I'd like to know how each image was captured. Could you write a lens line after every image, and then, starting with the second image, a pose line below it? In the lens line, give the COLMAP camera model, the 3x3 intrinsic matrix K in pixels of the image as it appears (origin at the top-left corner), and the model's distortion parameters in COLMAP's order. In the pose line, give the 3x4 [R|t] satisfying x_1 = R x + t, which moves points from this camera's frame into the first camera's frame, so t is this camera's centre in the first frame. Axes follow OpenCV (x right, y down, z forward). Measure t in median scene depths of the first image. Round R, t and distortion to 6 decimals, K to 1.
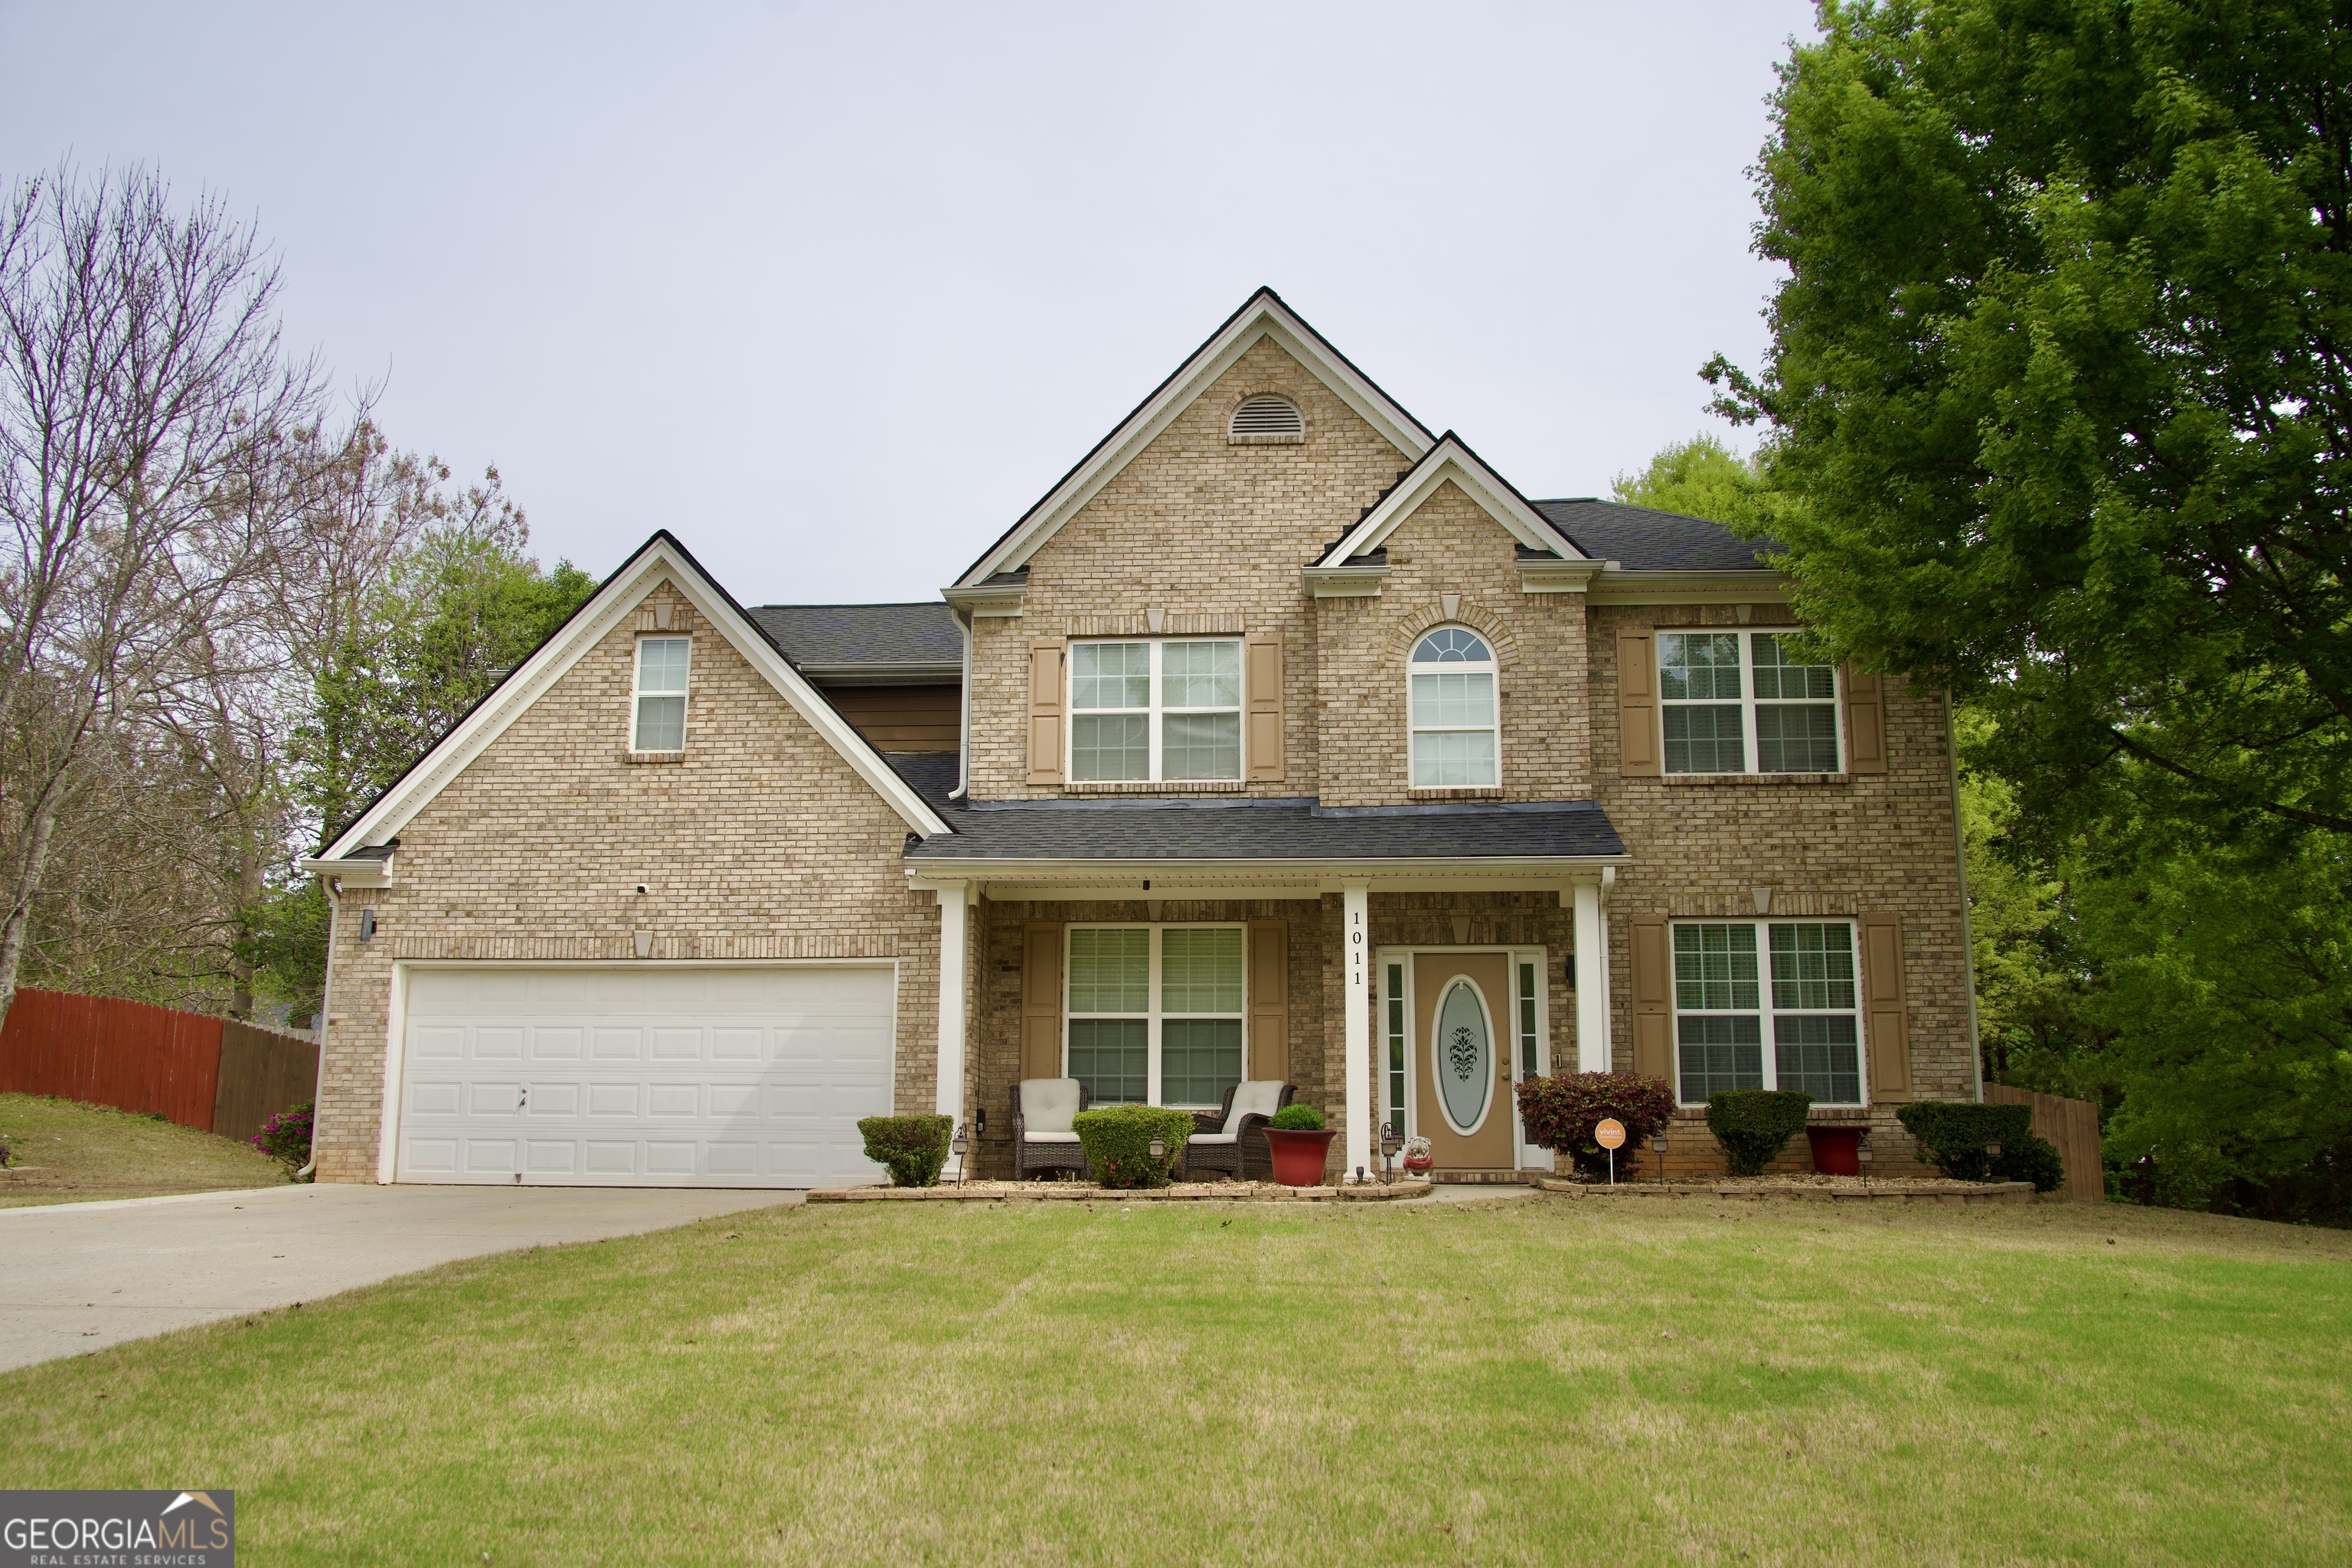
lens RADIAL K [[1901.7, 0, 1150.7], [0, 1901.7, 787.9], [0, 0, 1]] dist [-0.056513, 0.046264]
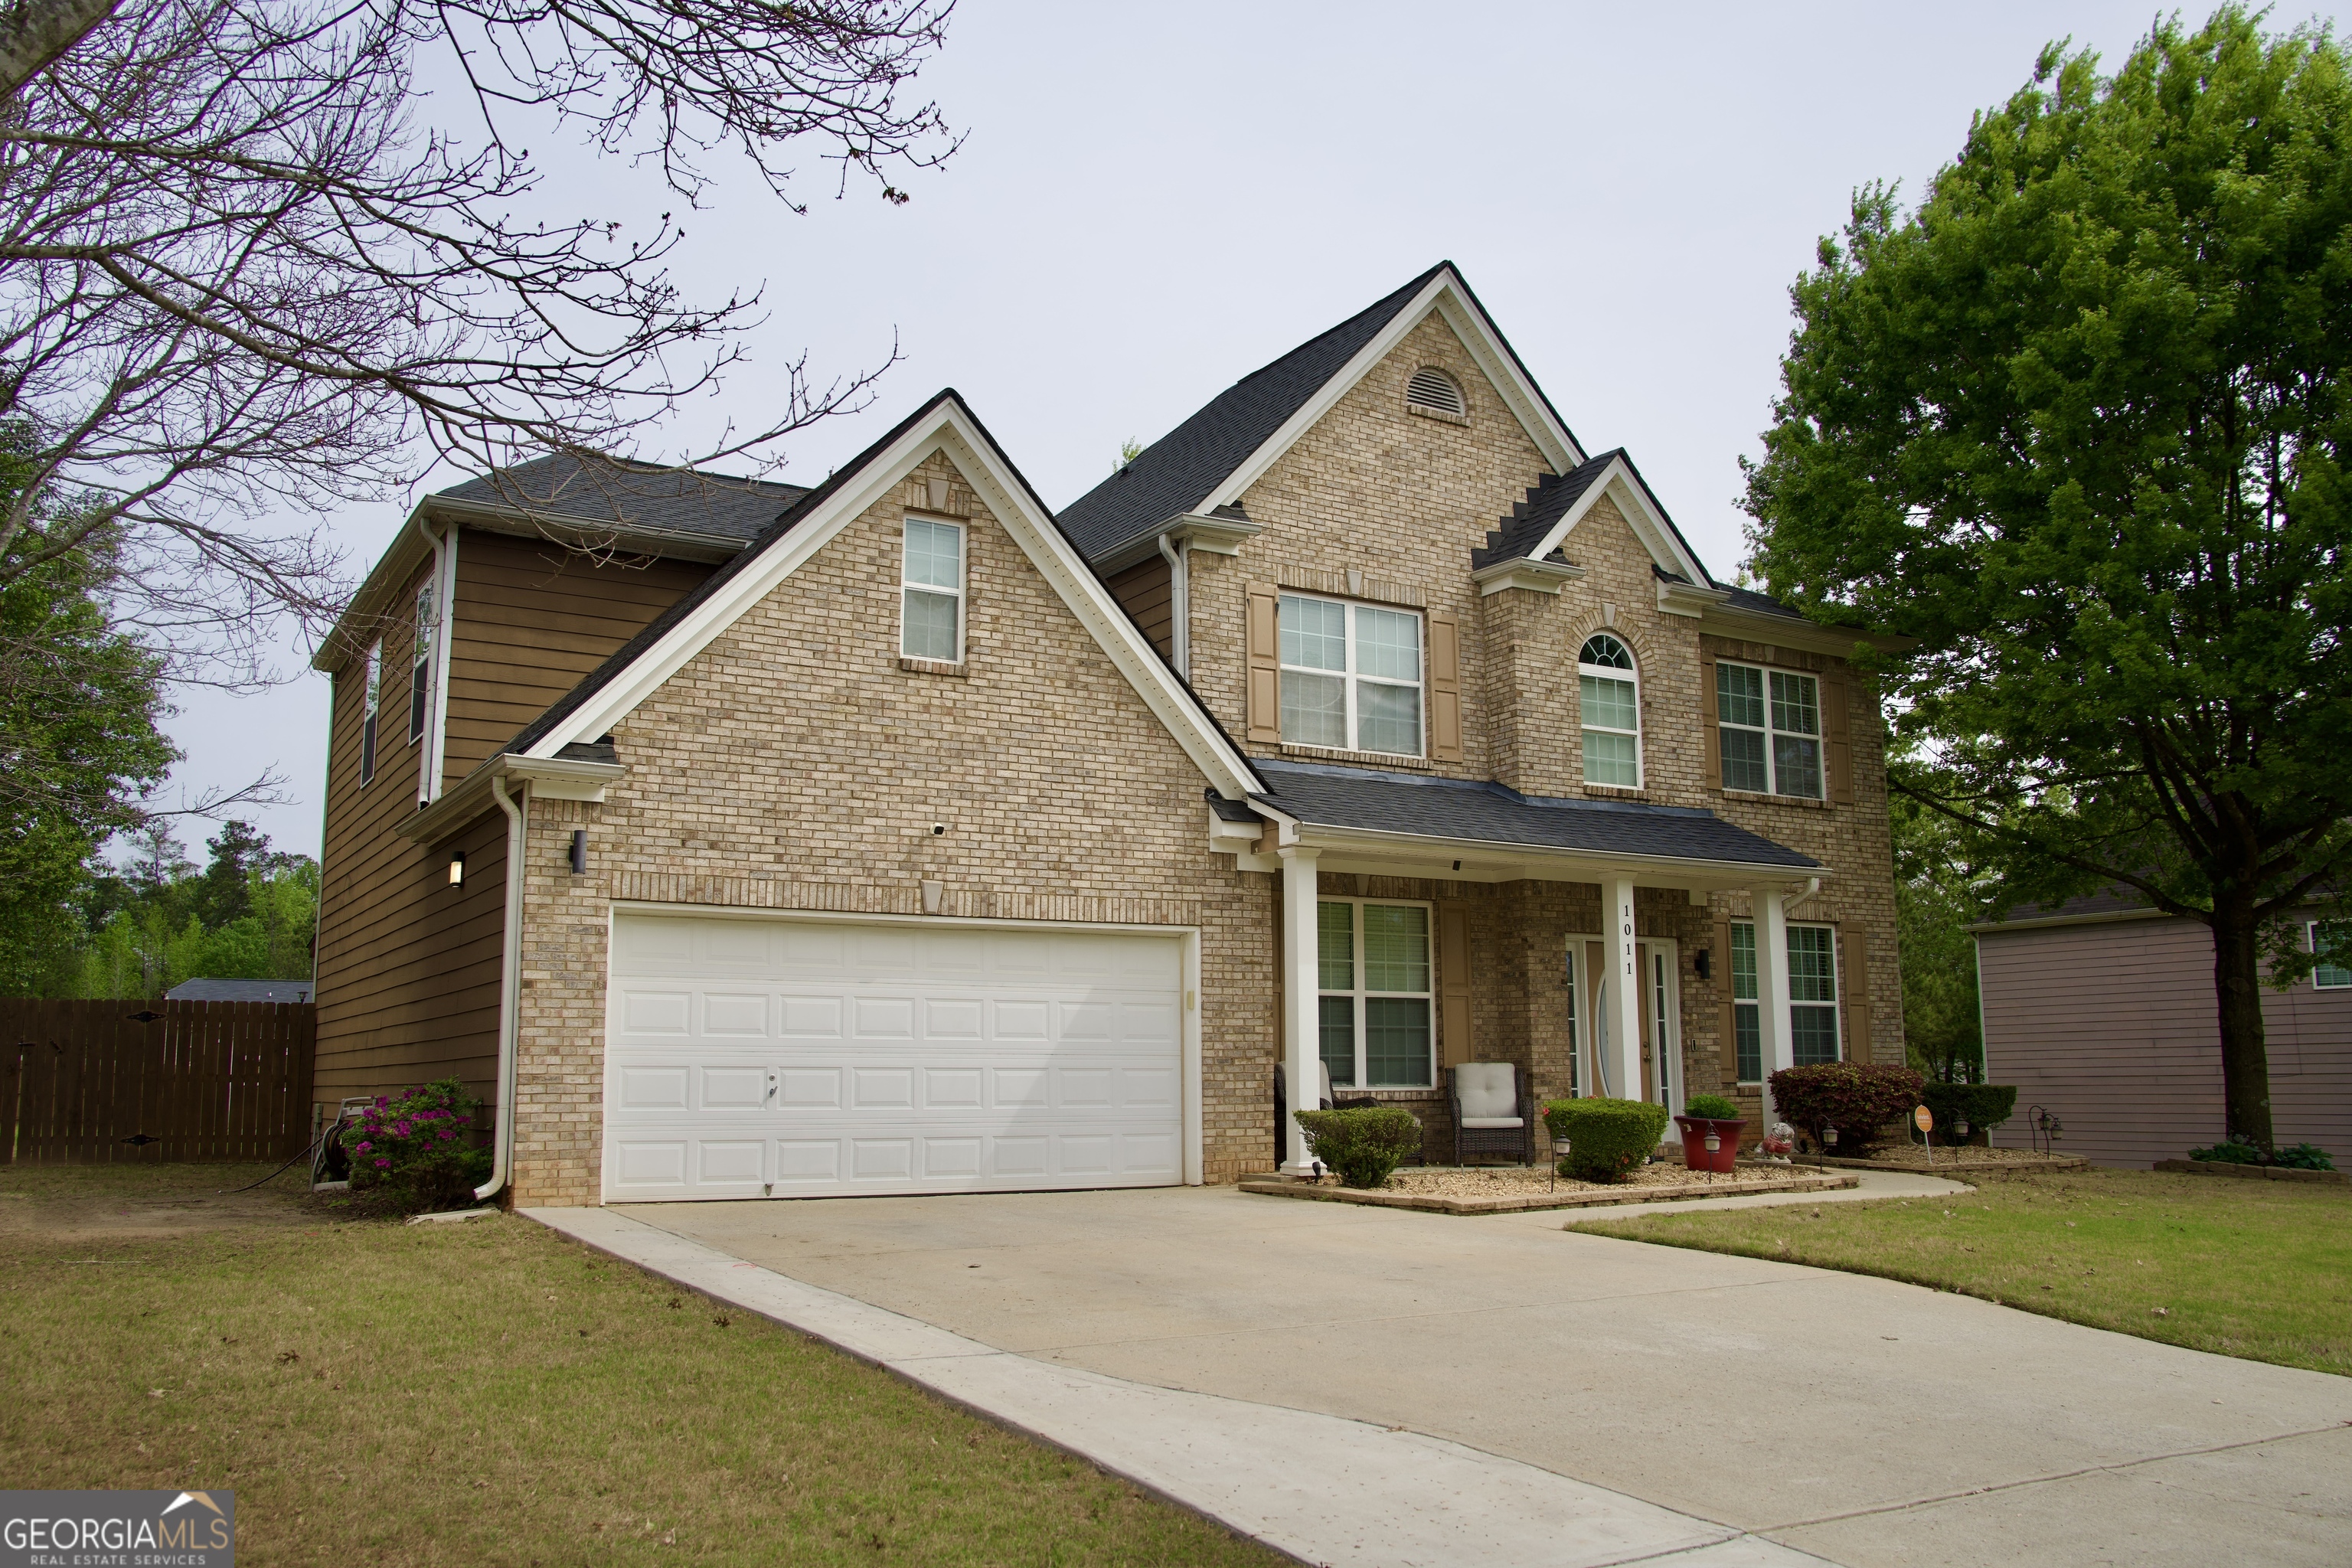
lens RADIAL K [[1901.7, 0, 1150.7], [0, 1901.7, 787.9], [0, 0, 1]] dist [-0.056513, 0.046264]
pose [[0.815631, 0.081709, 0.572774, -0.651552], [-0.105960, 0.994329, 0.009041, 0.018243], [-0.568788, -0.068065, 0.819663, 0.276226]]
